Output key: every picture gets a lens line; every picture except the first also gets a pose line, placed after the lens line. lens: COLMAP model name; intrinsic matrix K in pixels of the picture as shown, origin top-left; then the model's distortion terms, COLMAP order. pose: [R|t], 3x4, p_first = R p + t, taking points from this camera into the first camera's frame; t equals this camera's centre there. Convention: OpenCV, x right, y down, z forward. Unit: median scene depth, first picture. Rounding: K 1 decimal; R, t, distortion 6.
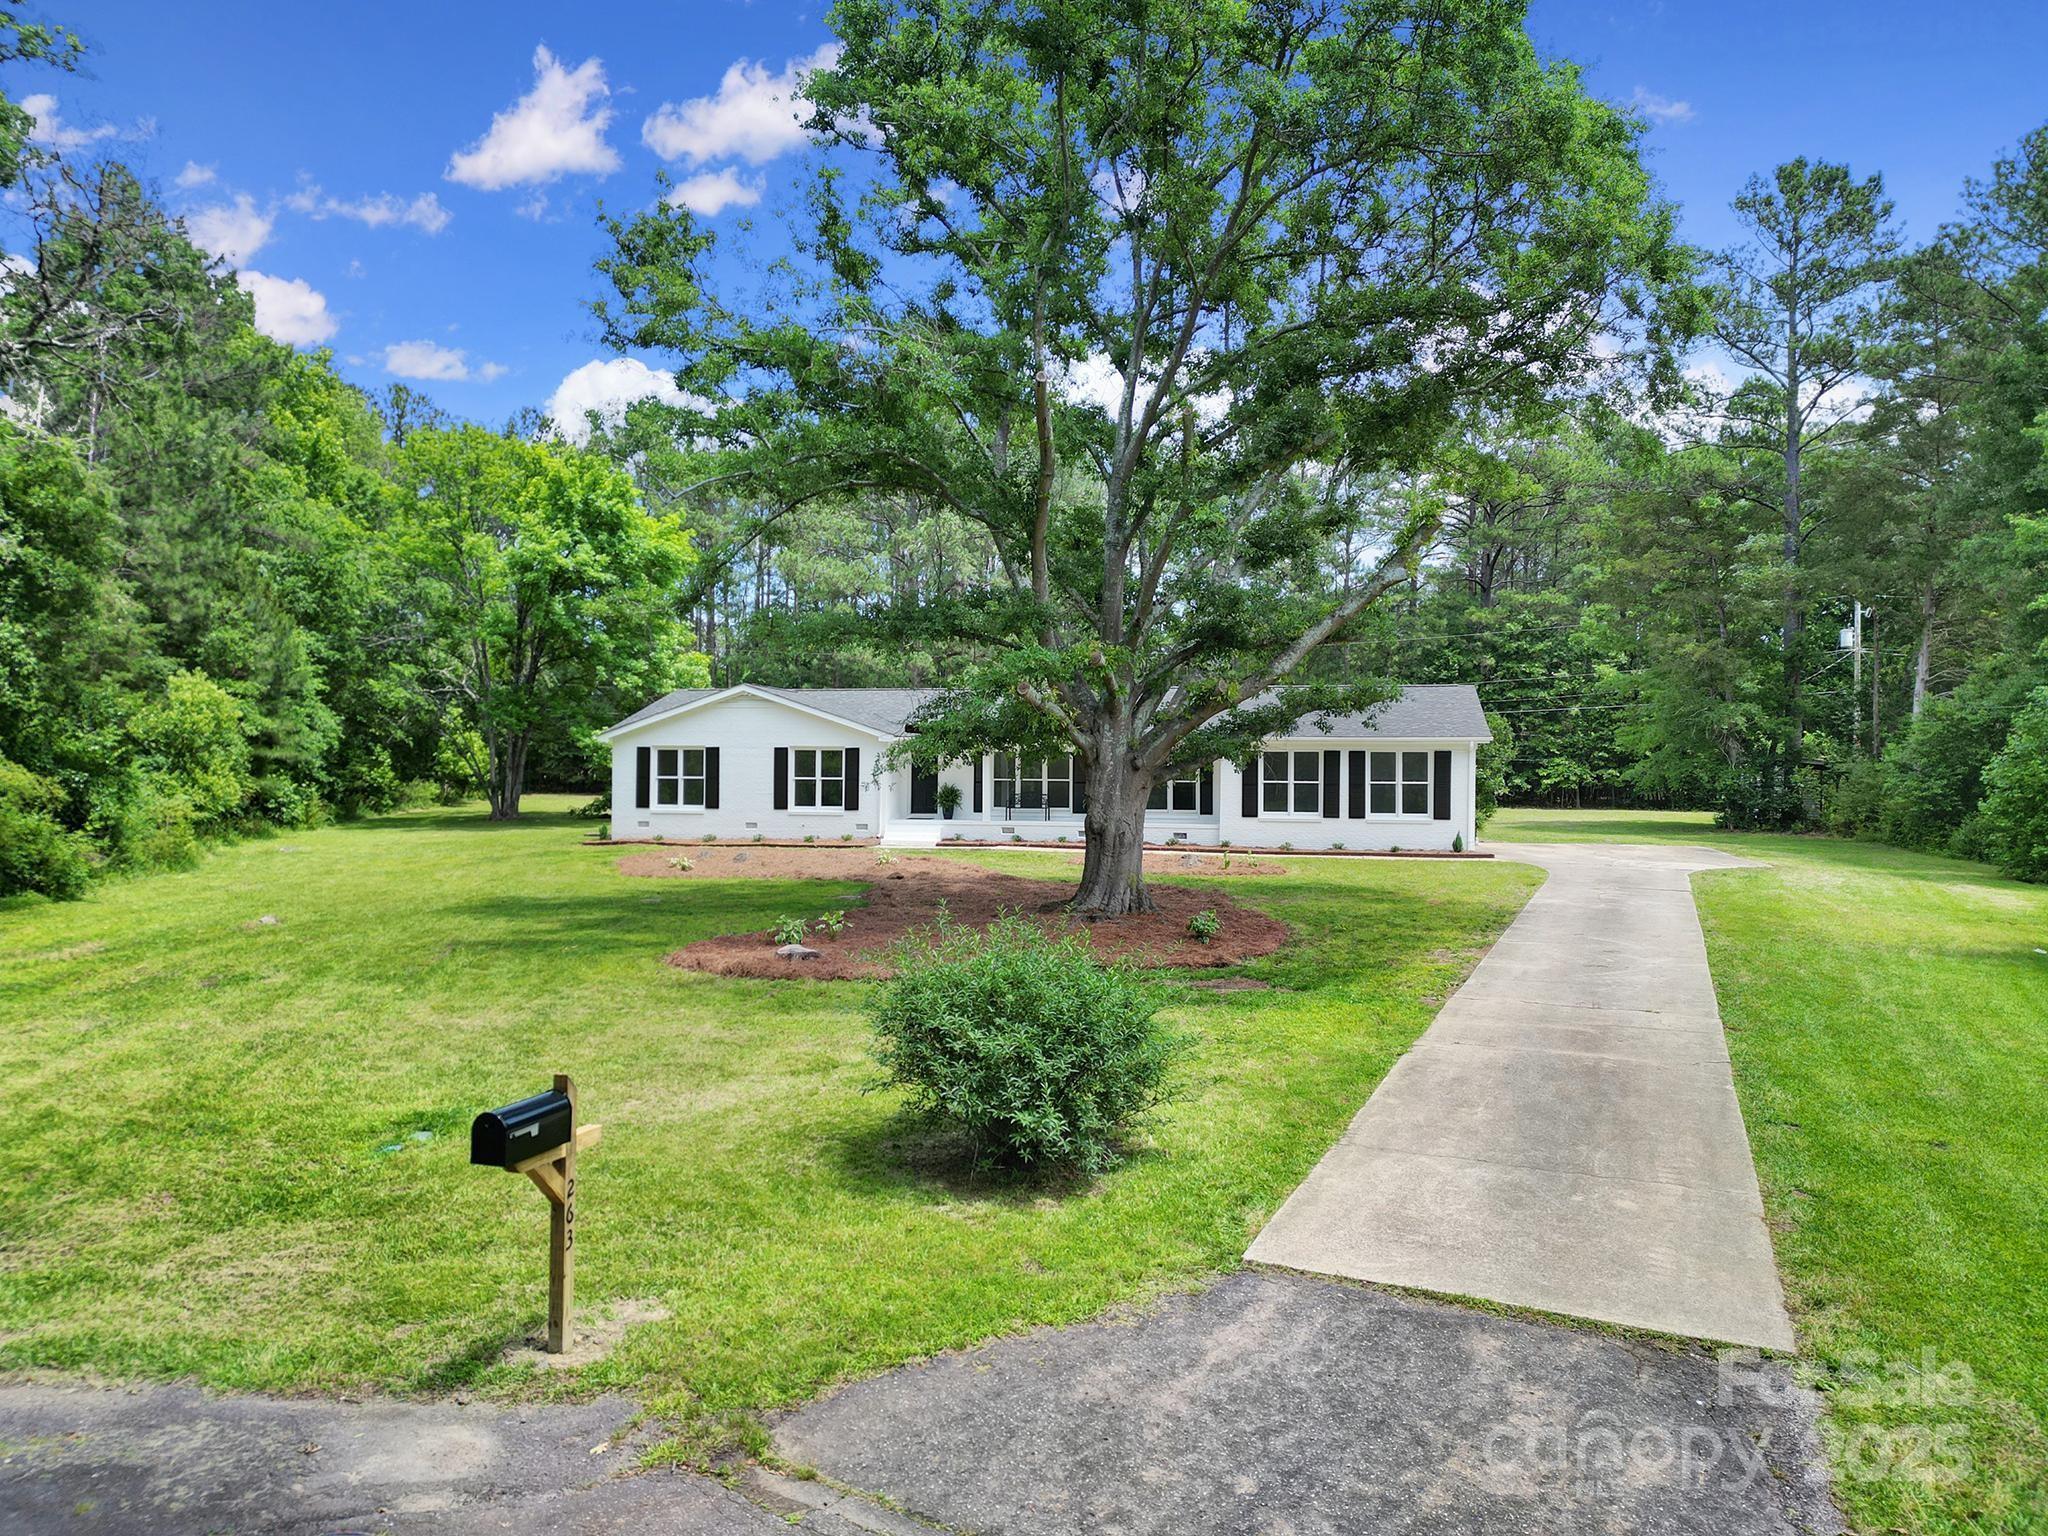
lens RADIAL K [[1423.8, 0, 1037.7], [0, 1423.8, 762.3], [0, 0, 1]] dist [0.064395, -0.050508]
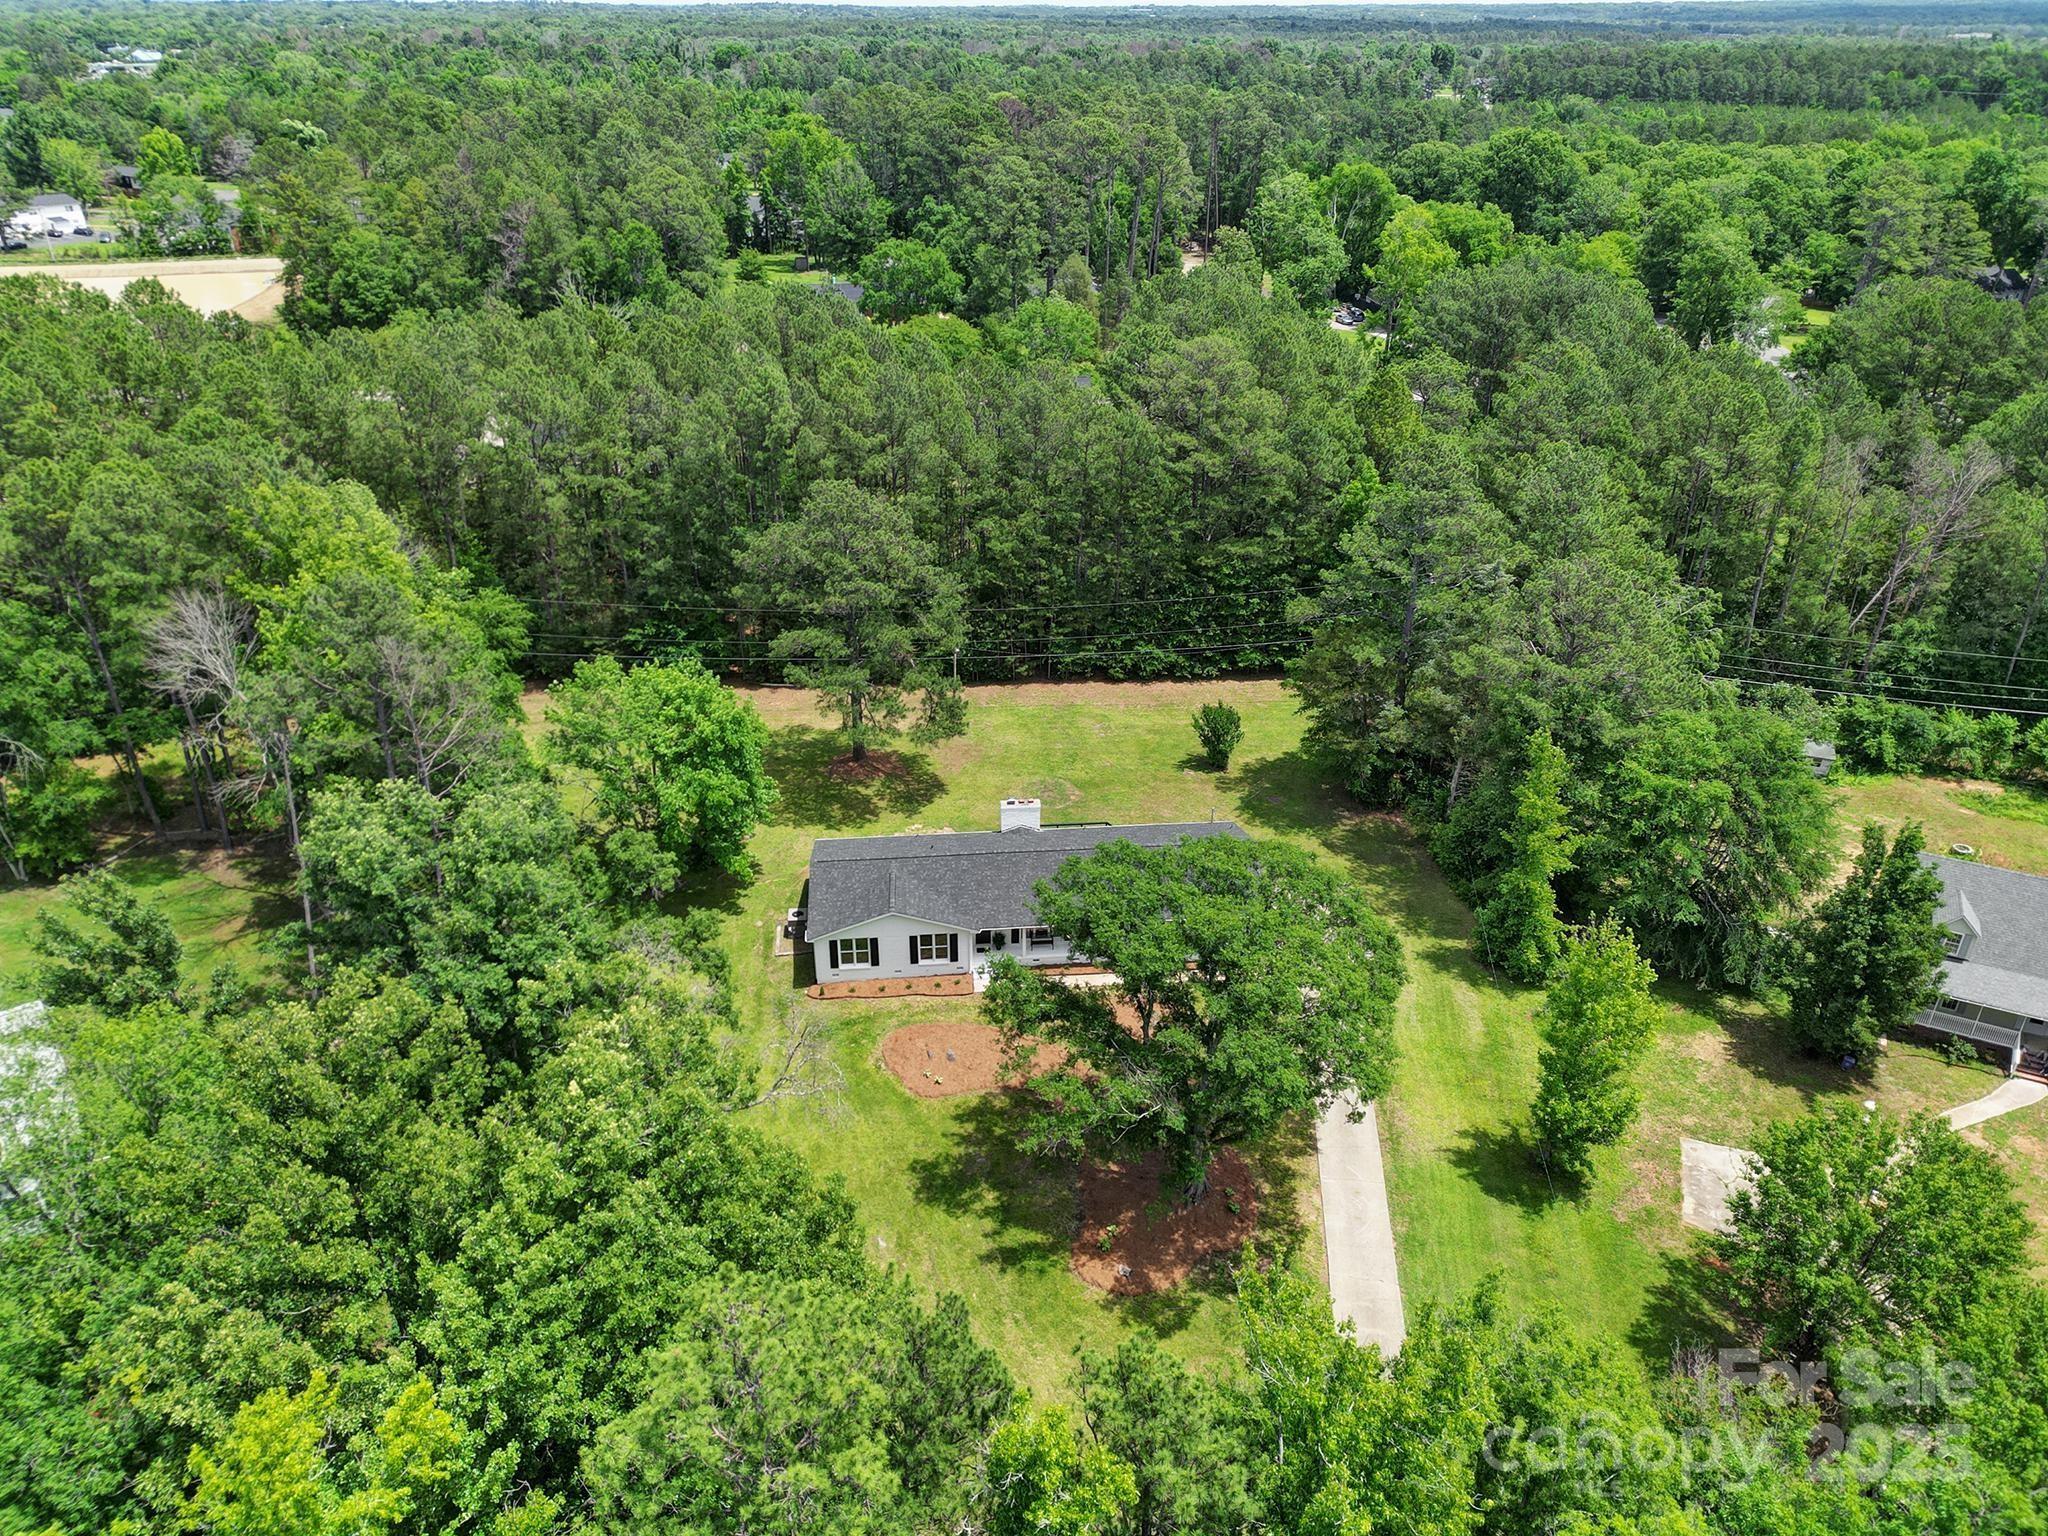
lens RADIAL K [[1423.8, 0, 1035.1], [0, 1423.8, 783.5], [0, 0, 1]] dist [0.064395, -0.050508]
pose [[0.954567, -0.137214, 0.264525, -0.484663], [-0.010855, 0.871081, 0.491019, -1.075469], [-0.297797, -0.471583, 0.830016, -0.475899]]
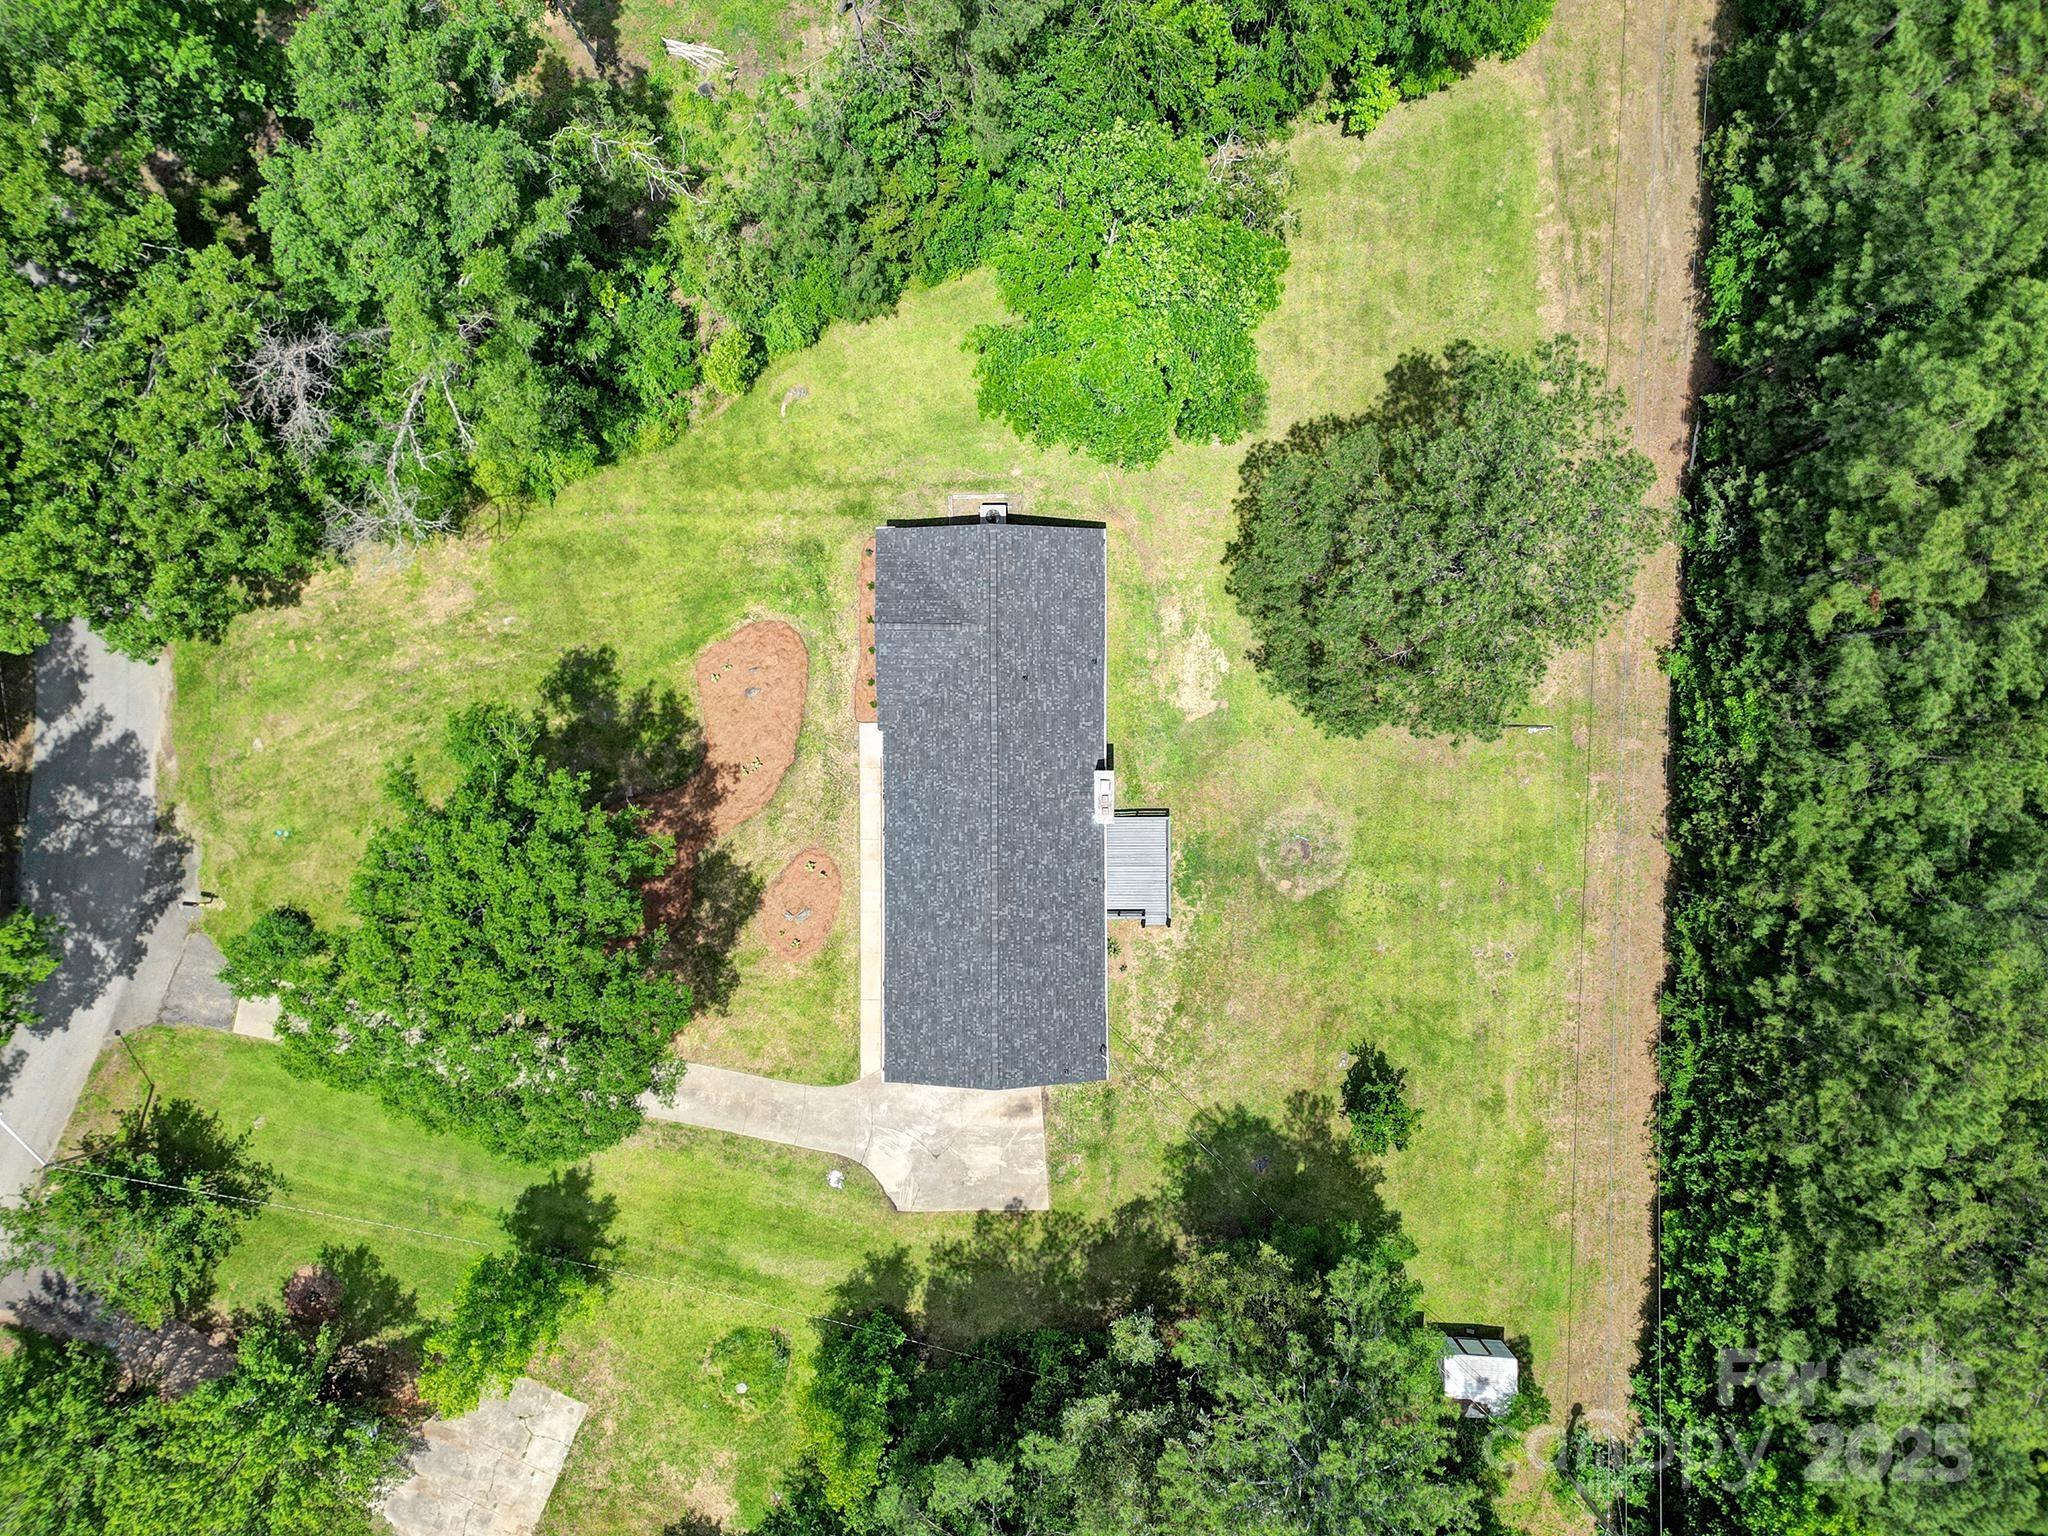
lens RADIAL K [[1423.8, 0, 1025.0], [0, 1423.8, 770.2], [0, 0, 1]] dist [0.064395, -0.050508]
pose [[0.210075, 0.977610, 0.012169, -0.039380], [0.004694, -0.013455, 0.999898, -1.575124], [0.977674, -0.209996, -0.007416, 1.123700]]
